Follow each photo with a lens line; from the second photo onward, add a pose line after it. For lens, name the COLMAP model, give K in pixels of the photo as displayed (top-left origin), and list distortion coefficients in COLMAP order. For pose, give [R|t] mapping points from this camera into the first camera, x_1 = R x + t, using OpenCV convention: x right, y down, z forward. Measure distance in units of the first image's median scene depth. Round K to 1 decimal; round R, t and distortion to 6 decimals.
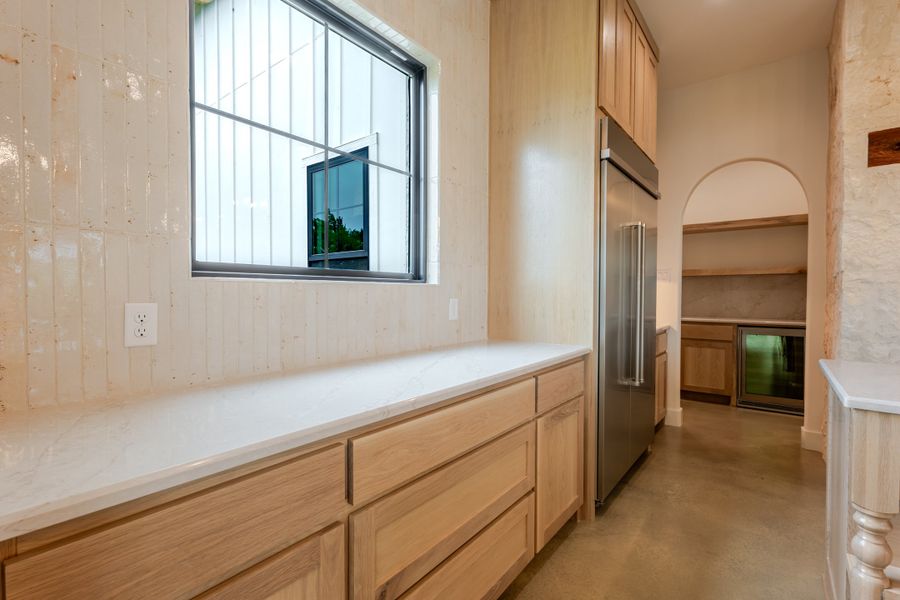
lens RADIAL K [[415.5, 0, 450.9], [0, 415.5, 300.3], [0, 0, 1]] dist [-0.000047, 0.000083]
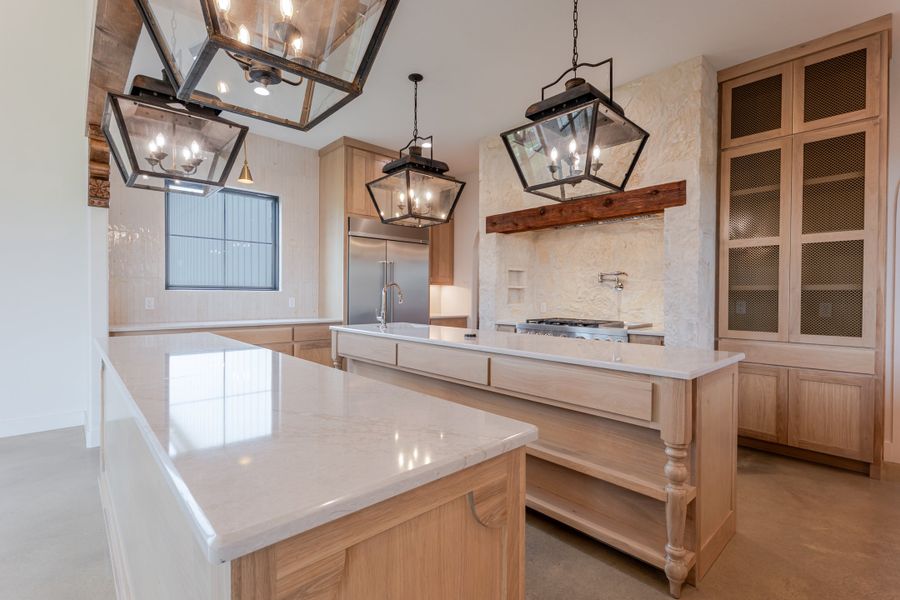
lens RADIAL K [[415.5, 0, 451.2], [0, 415.5, 297.5], [0, 0, 1]] dist [-0.000047, 0.000083]
pose [[0.986617, 0.003836, -0.163010, 1.261461], [-0.006050, 0.999896, -0.013090, 0.019165], [0.162943, 0.013901, 0.986538, -1.106841]]
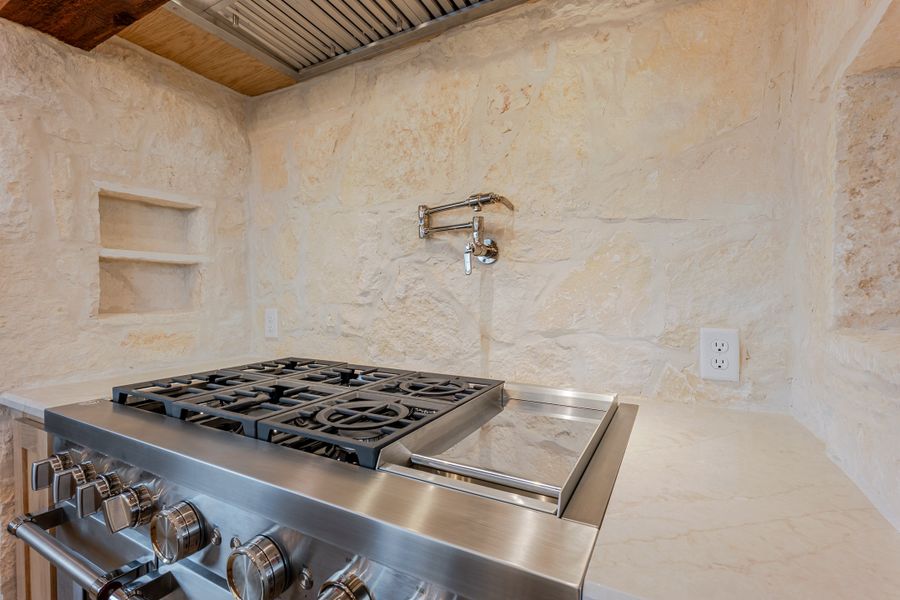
lens RADIAL K [[415.5, 0, 452.6], [0, 415.5, 296.2], [0, 0, 1]] dist [-0.000047, 0.000083]
pose [[0.985765, -0.006372, 0.168006, 1.595504], [0.007753, 0.999941, -0.007565, 0.000892], [-0.167948, 0.008760, 0.985757, 0.454624]]
